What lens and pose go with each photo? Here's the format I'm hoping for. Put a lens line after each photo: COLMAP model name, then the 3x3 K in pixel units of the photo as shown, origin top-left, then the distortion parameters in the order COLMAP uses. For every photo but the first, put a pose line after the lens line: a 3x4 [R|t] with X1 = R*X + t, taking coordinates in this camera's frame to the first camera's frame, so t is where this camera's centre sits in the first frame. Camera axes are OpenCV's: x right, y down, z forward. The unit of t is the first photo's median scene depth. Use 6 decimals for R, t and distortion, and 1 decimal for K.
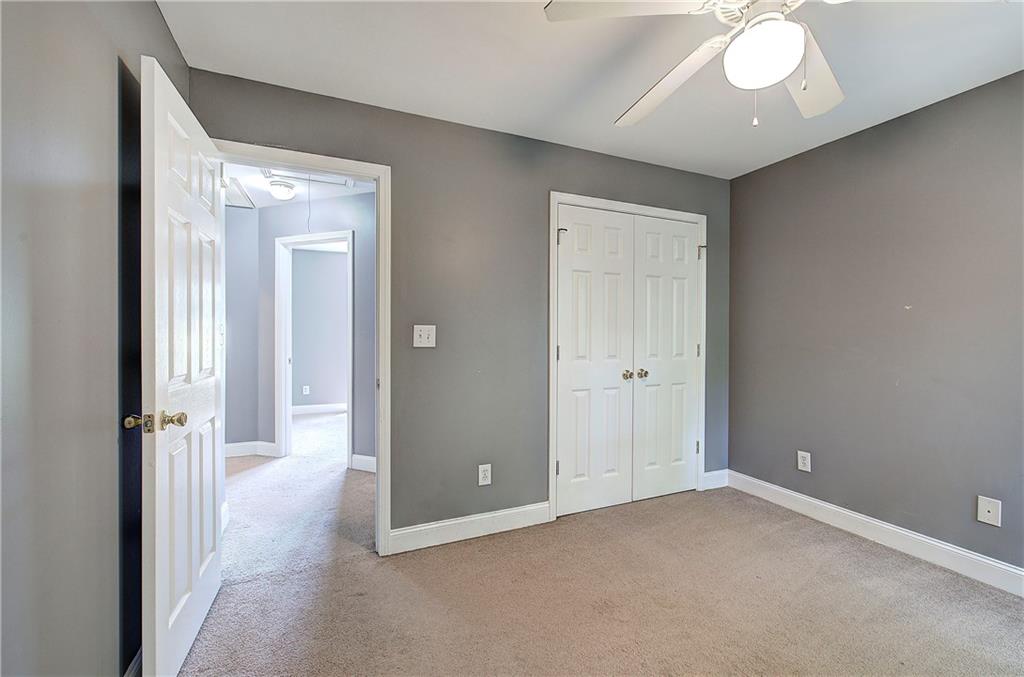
lens RADIAL K [[440.6, 0, 512.0], [0, 440.6, 338.5], [0, 0, 1]] dist [-0.007757, 0.000140]
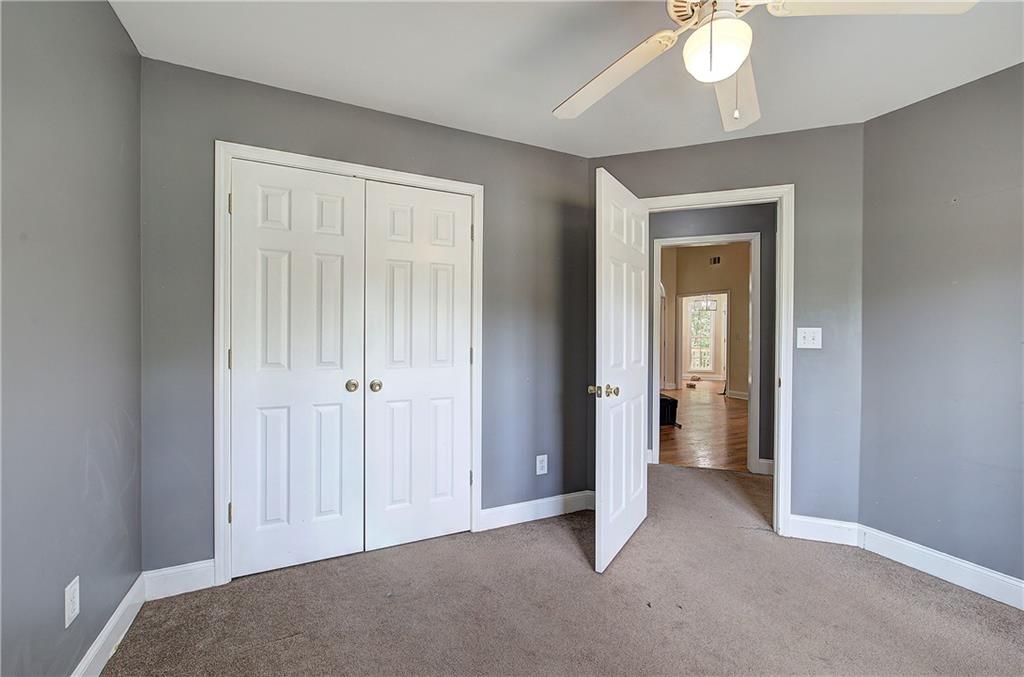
lens RADIAL K [[431.6, 0, 516.6], [0, 431.6, 336.9], [0, 0, 1]] dist [-0.007102, 0.003527]
pose [[0.999559, 0.006926, 0.028887, 0.469472], [-0.006719, 0.999951, -0.007245, -0.001206], [-0.028935, 0.007048, 0.999556, 0.214057]]
